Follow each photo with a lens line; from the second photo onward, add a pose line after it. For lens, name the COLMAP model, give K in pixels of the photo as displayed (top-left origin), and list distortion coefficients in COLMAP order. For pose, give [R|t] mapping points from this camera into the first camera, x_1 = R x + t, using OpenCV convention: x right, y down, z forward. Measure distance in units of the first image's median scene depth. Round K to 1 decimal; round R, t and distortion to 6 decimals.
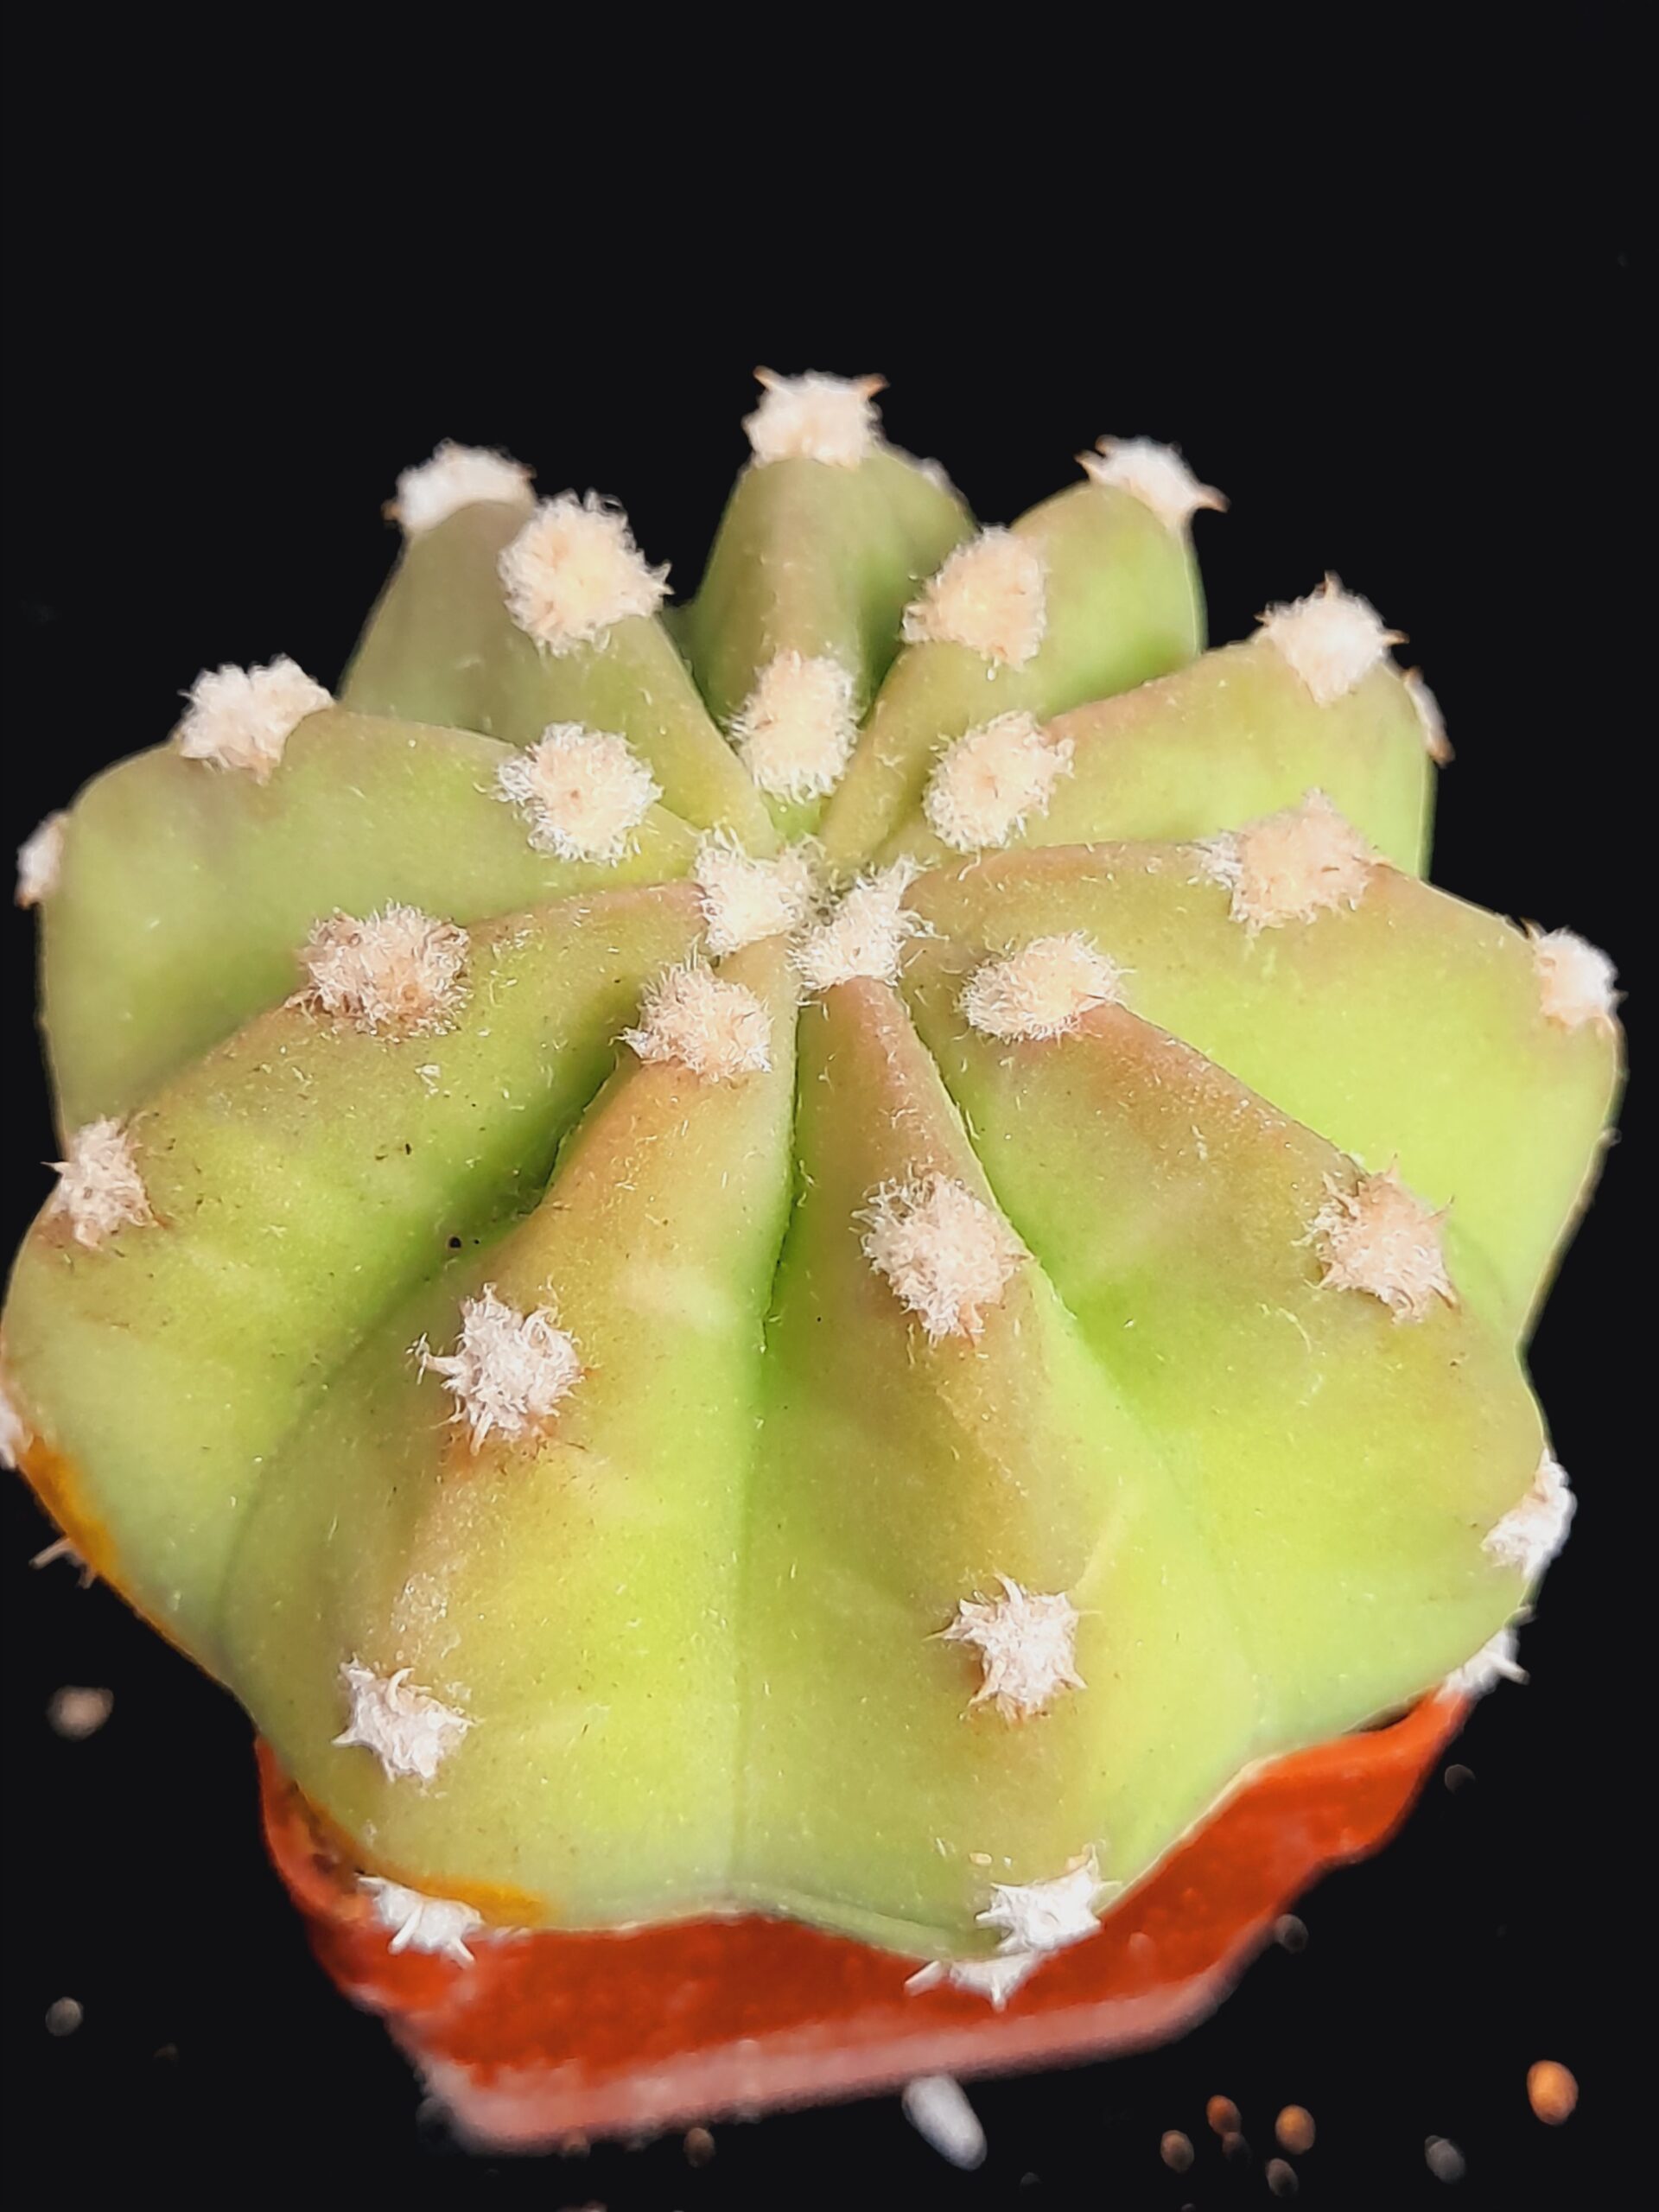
lens RADIAL K [[3462.7, 0, 828.2], [0, 3462.7, 1105.2], [0, 0, 1]] dist [0.059429, 0.000000]
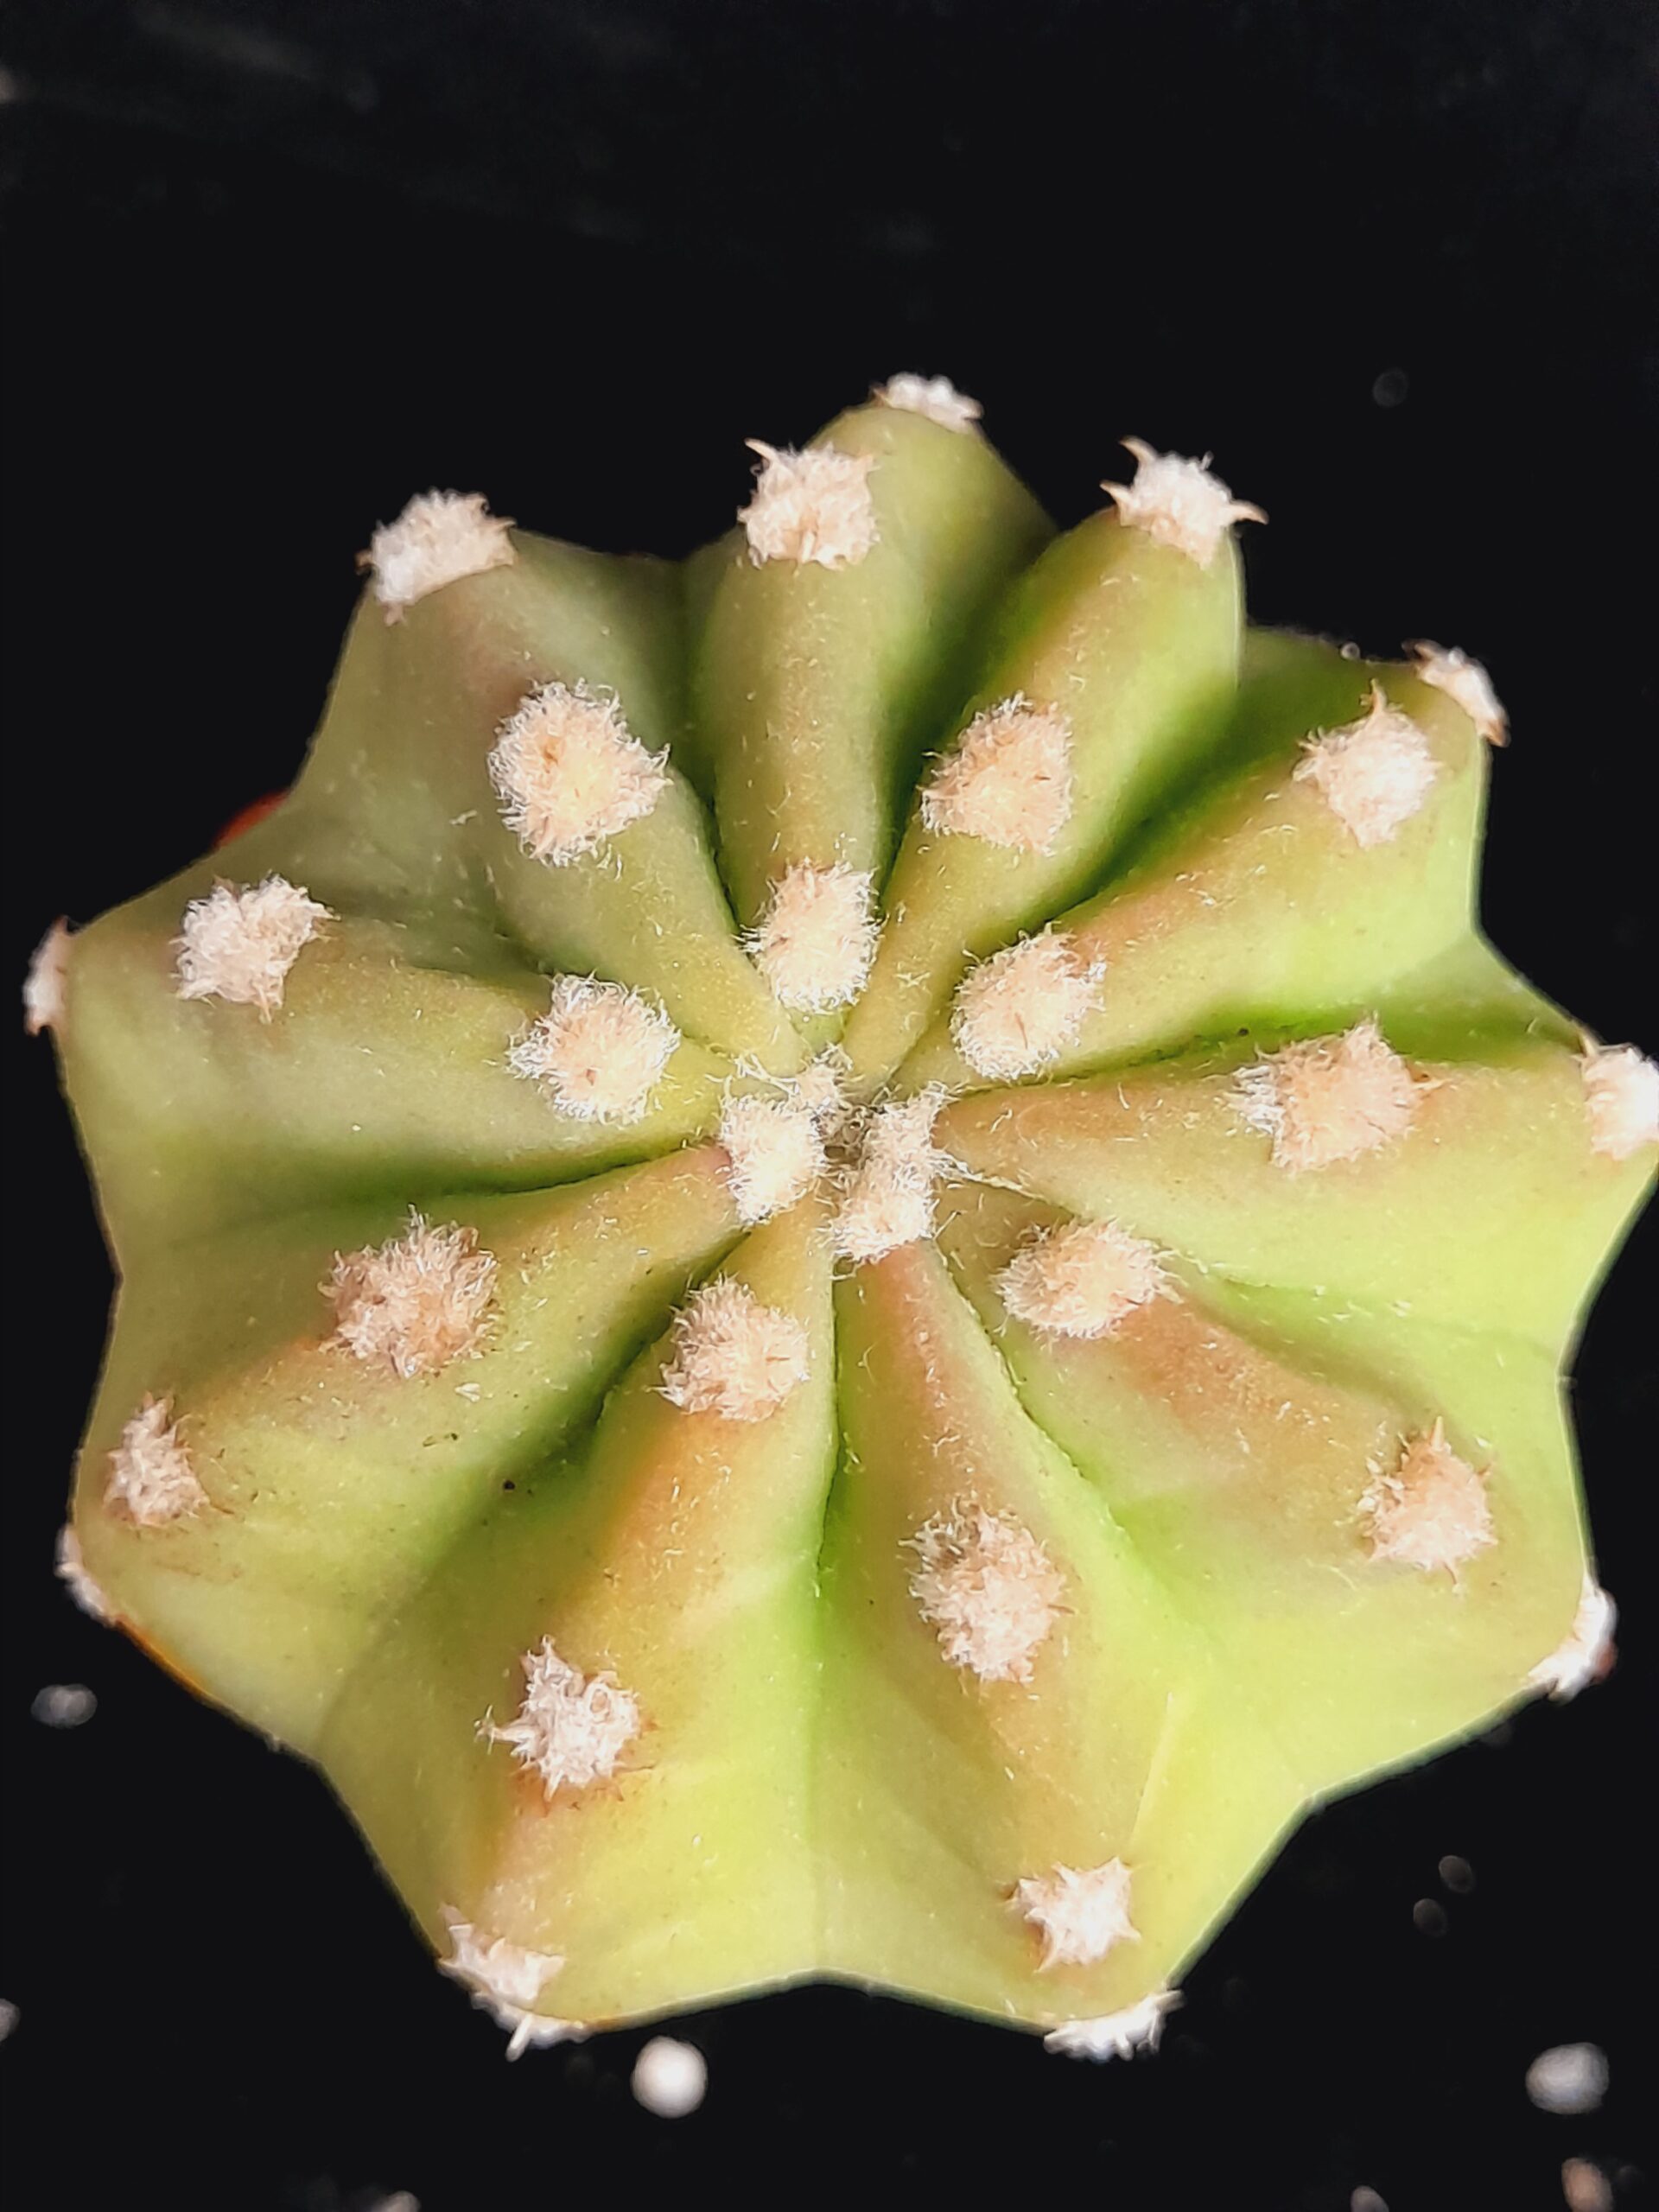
lens RADIAL K [[3462.7, 0, 826.4], [0, 3462.7, 1105.4], [0, 0, 1]] dist [0.059429, 0.000000]
pose [[0.998200, -0.050410, -0.032495, 0.023891], [0.058908, 0.925840, 0.373297, -0.441990], [0.011267, -0.374540, 0.927142, 0.103045]]
